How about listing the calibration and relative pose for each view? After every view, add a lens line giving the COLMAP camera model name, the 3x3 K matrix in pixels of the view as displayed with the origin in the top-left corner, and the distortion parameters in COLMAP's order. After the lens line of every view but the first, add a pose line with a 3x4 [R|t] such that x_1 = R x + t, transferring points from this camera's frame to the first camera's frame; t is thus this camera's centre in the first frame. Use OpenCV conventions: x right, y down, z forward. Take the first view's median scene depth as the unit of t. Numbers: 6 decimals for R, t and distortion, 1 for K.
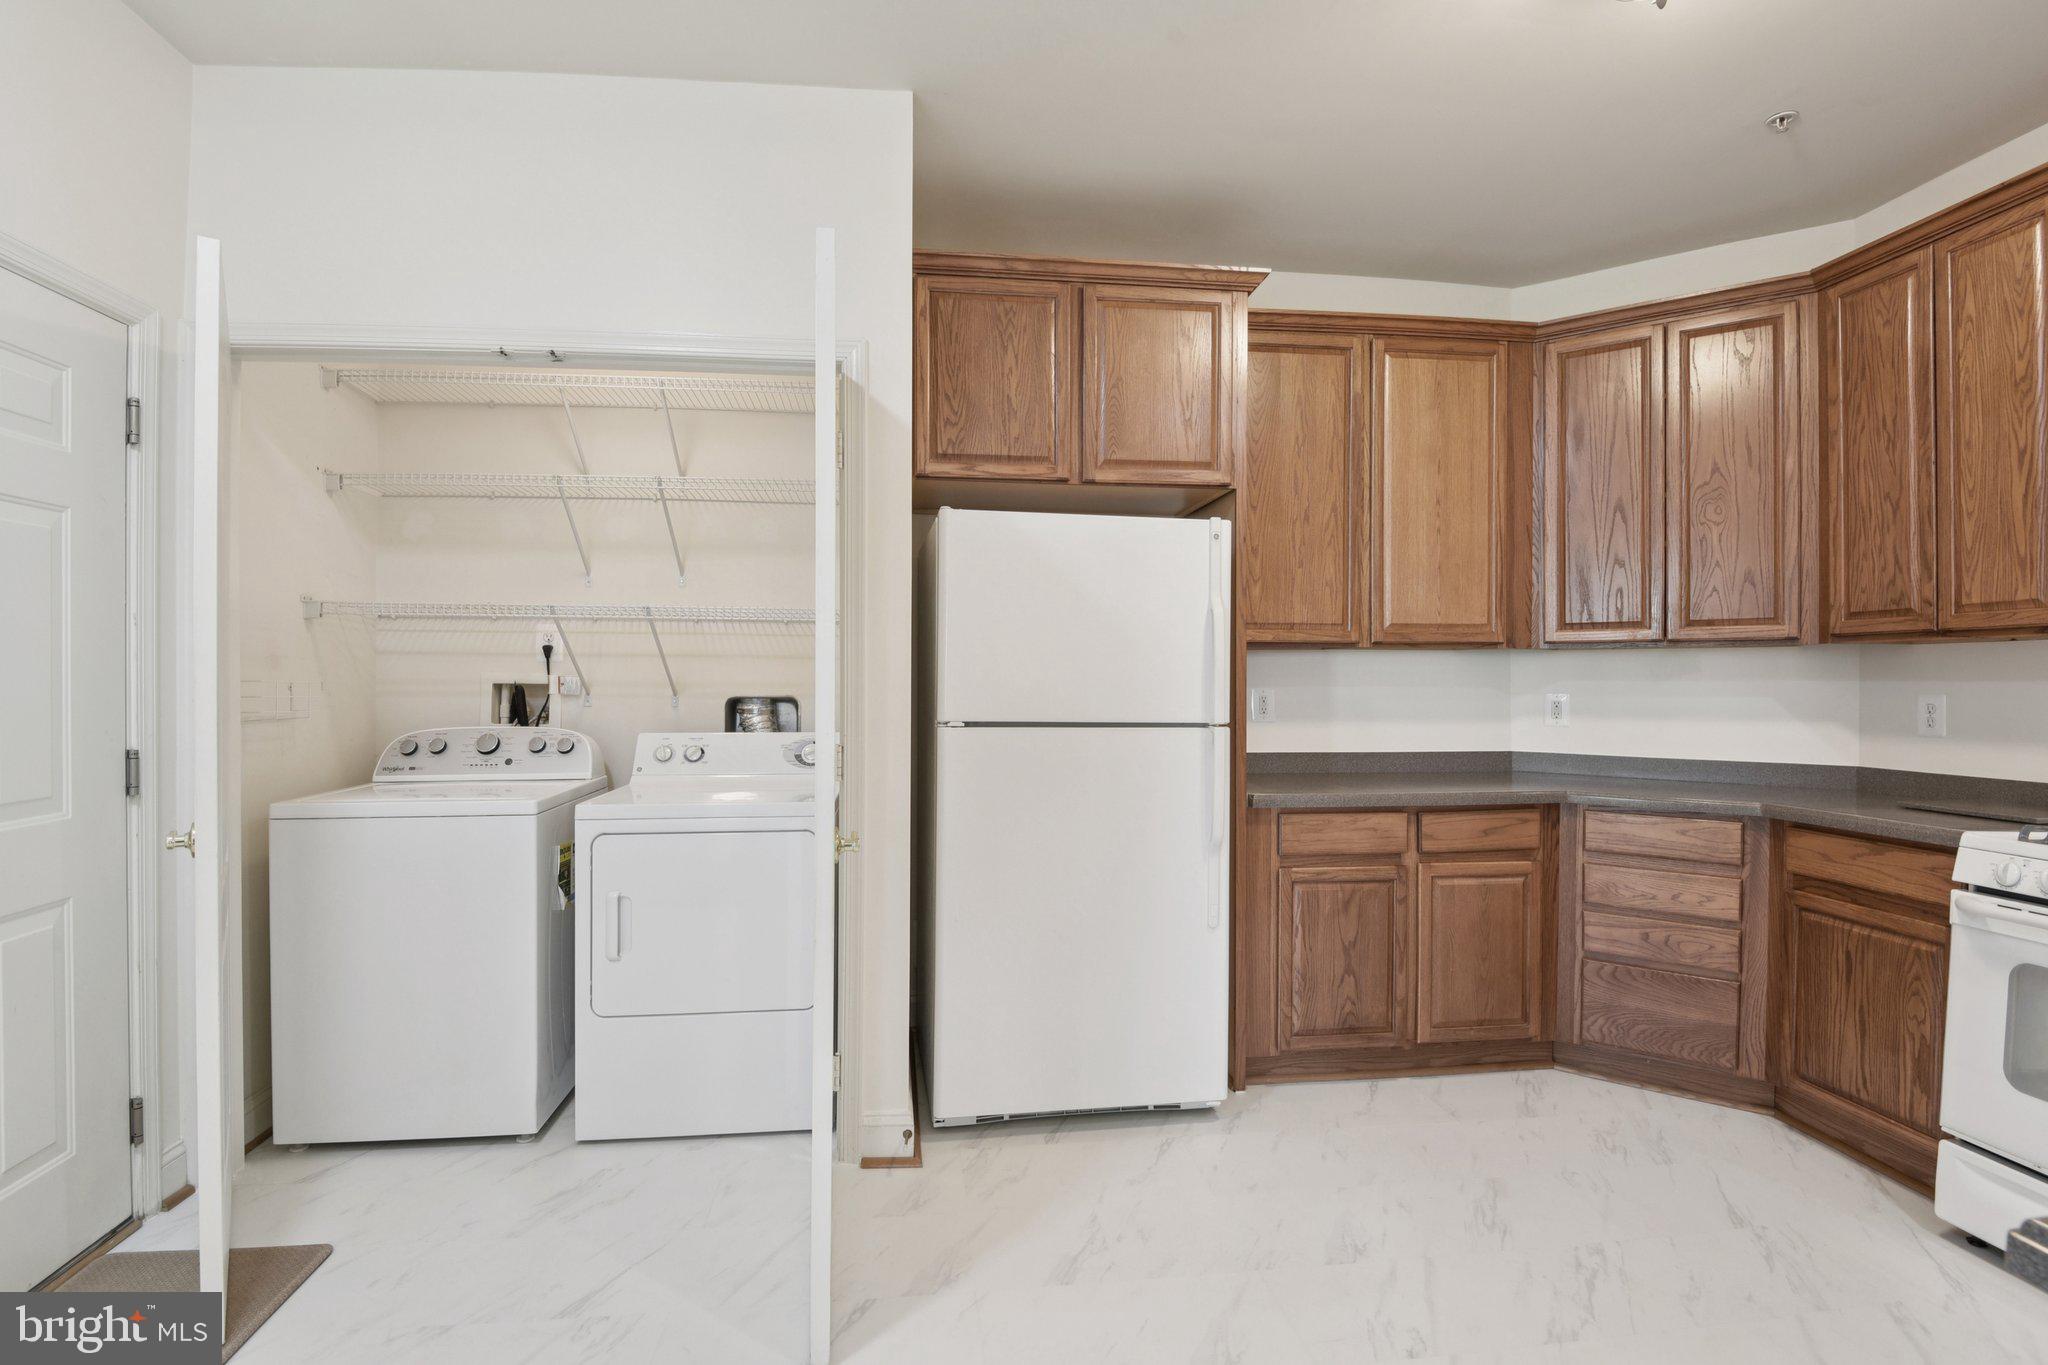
lens RADIAL K [[971.9, 0, 1015.5], [0, 971.9, 690.6], [0, 0, 1]] dist [-0.014545, -0.010320]
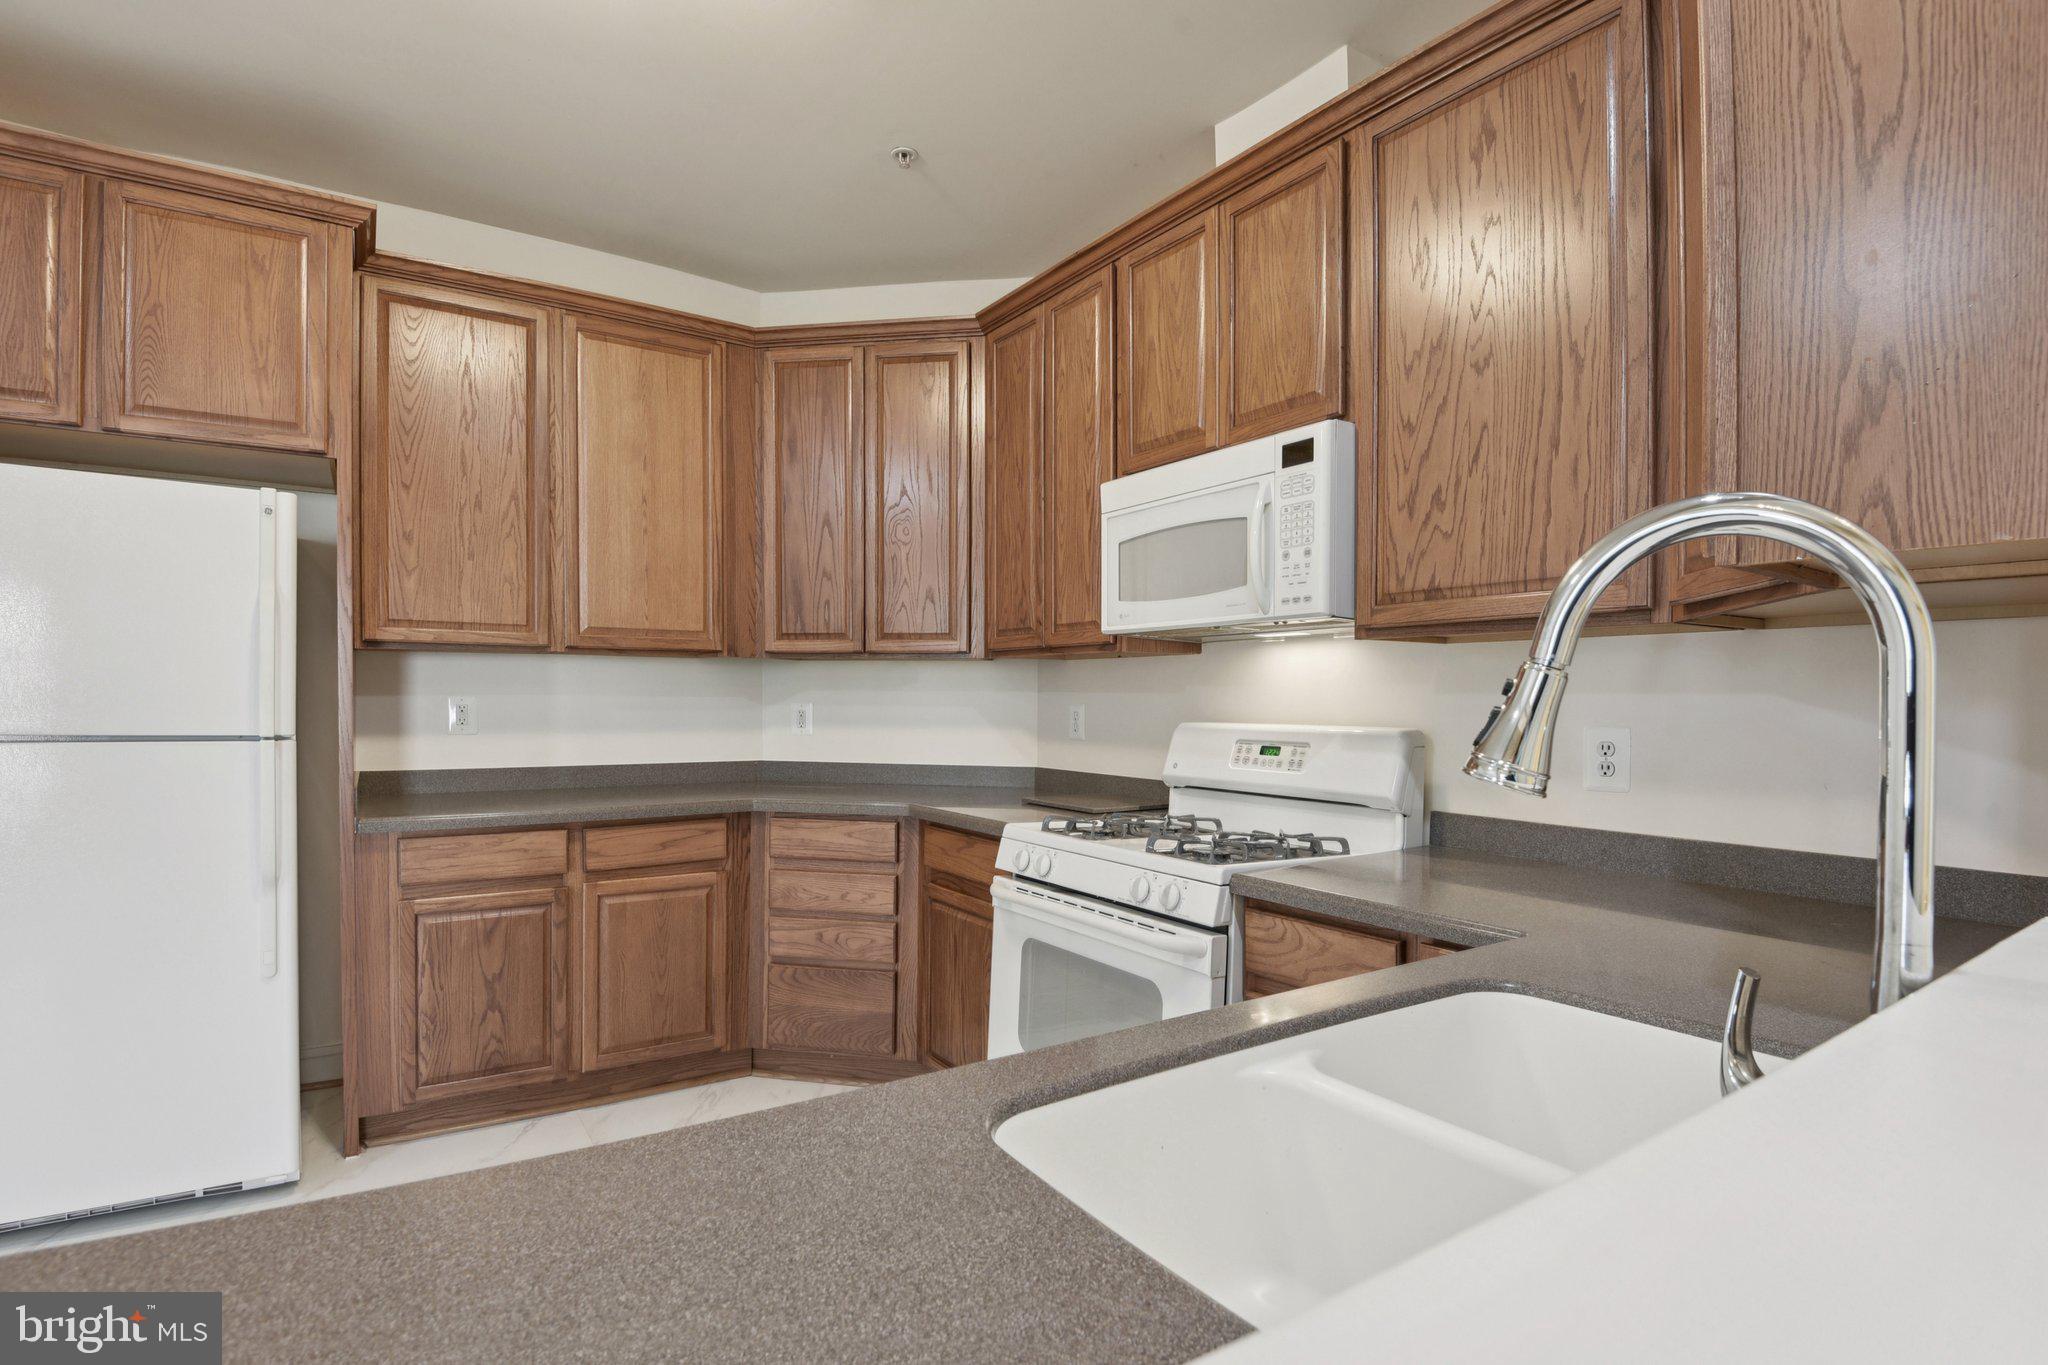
lens RADIAL K [[1005.4, 0, 1033.9], [0, 1005.4, 734.5], [0, 0, 1]] dist [-0.024323, -0.002792]
pose [[0.885393, -0.009543, 0.464745, 0.355975], [-0.003448, 0.999627, 0.027094, 0.007470], [-0.464830, -0.025592, 0.885030, -0.056815]]
